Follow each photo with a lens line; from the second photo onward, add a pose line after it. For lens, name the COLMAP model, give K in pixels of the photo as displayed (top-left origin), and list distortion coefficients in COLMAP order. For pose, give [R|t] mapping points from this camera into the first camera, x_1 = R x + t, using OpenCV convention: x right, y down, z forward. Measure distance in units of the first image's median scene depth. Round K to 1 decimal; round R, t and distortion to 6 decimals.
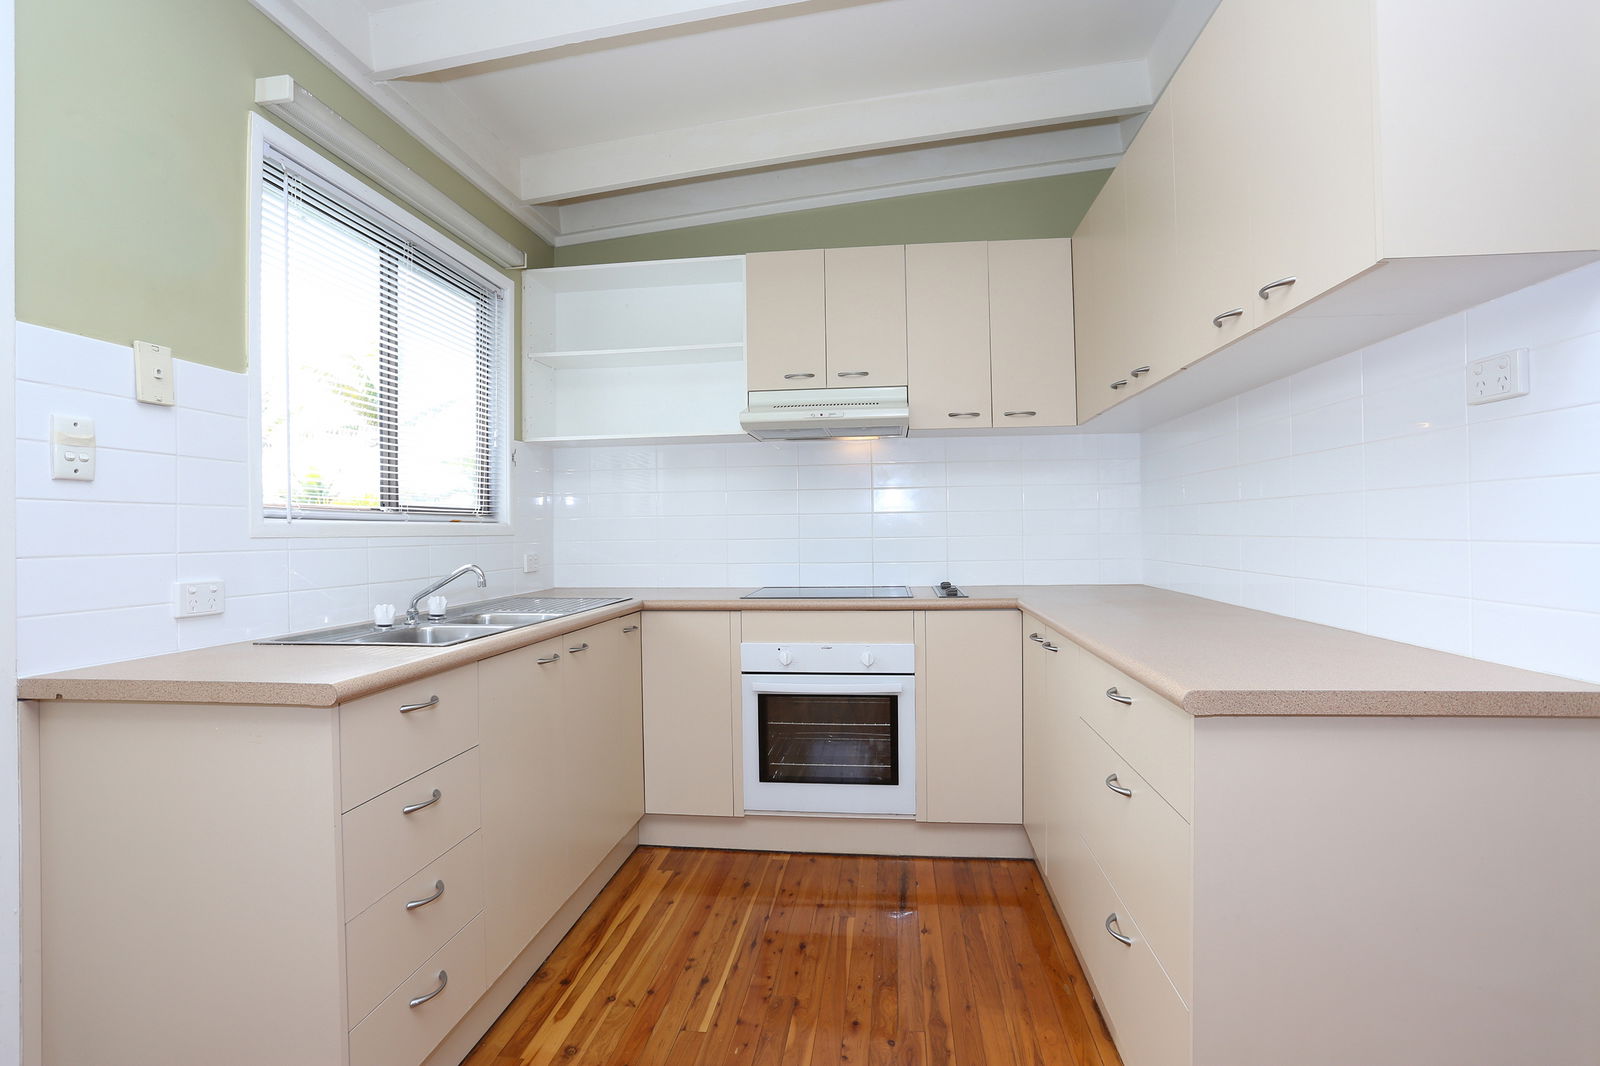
lens RADIAL K [[790.6, 0, 798.0], [0, 790.6, 523.2], [0, 0, 1]] dist [-0.078167, 0.037536]
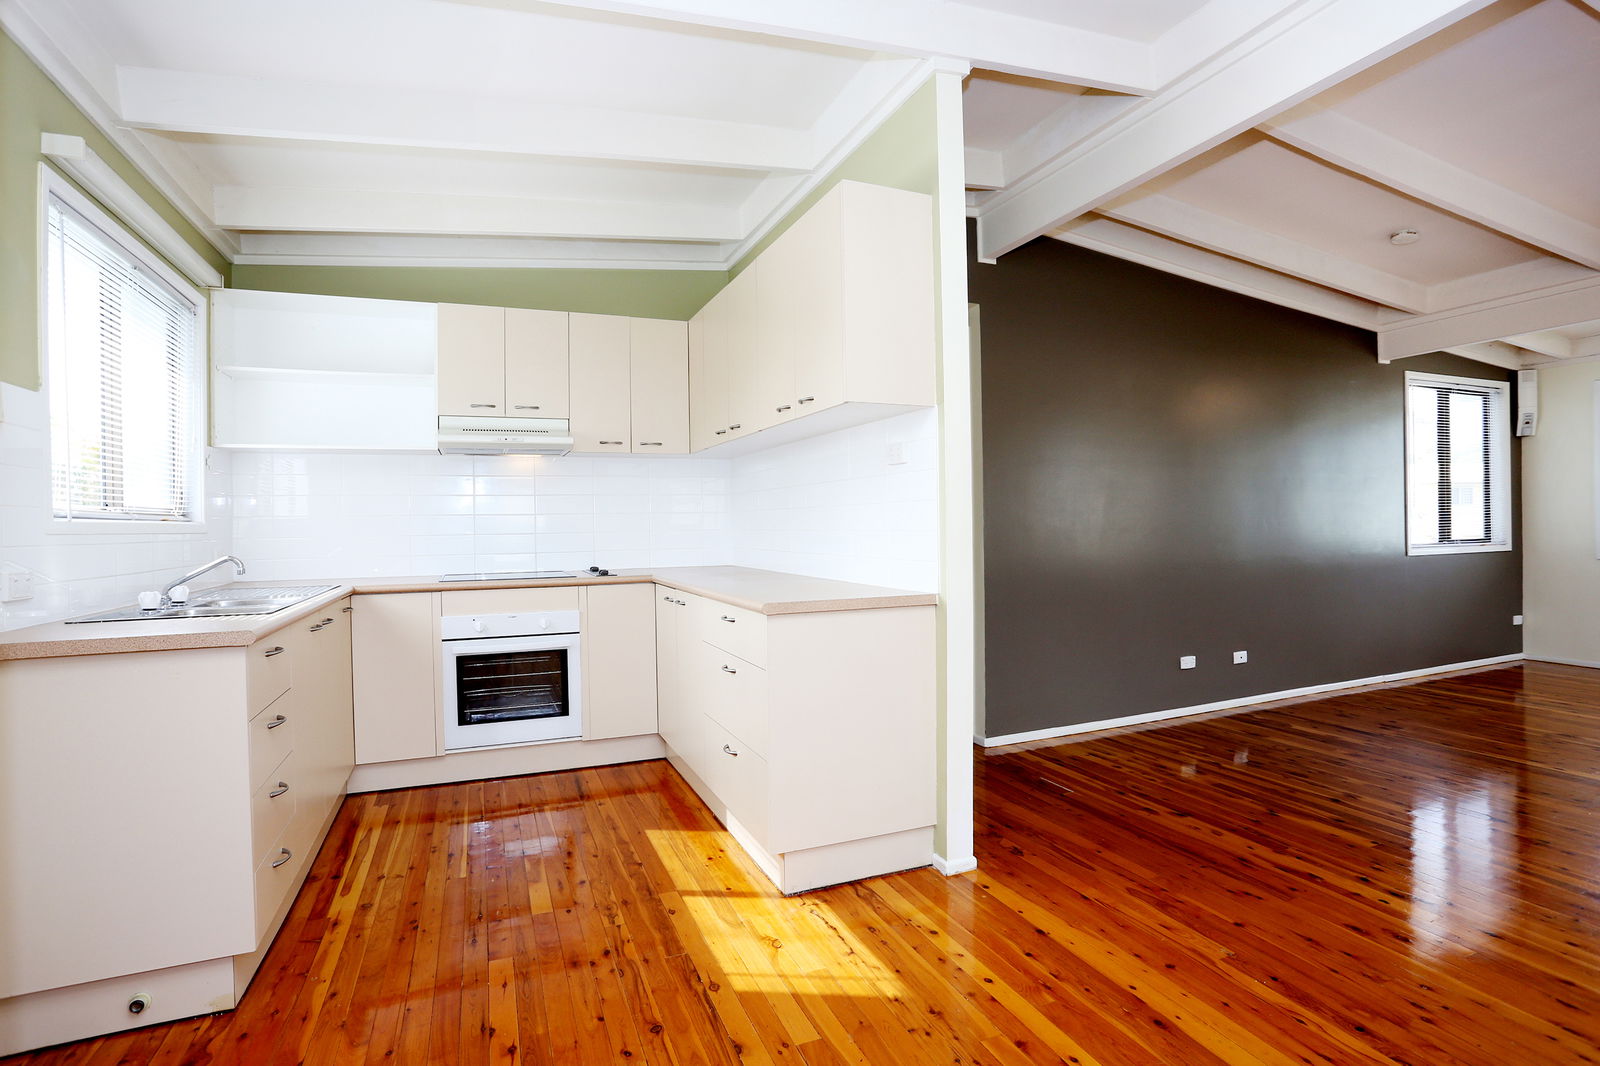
lens RADIAL K [[790.6, 0, 798.0], [0, 790.6, 523.2], [0, 0, 1]] dist [-0.078167, 0.037536]
pose [[0.870416, 0.000392, 0.492316, -0.191689], [-0.000207, 1.000000, -0.000430, 0.001847], [-0.492316, 0.000273, 0.870416, -0.370003]]
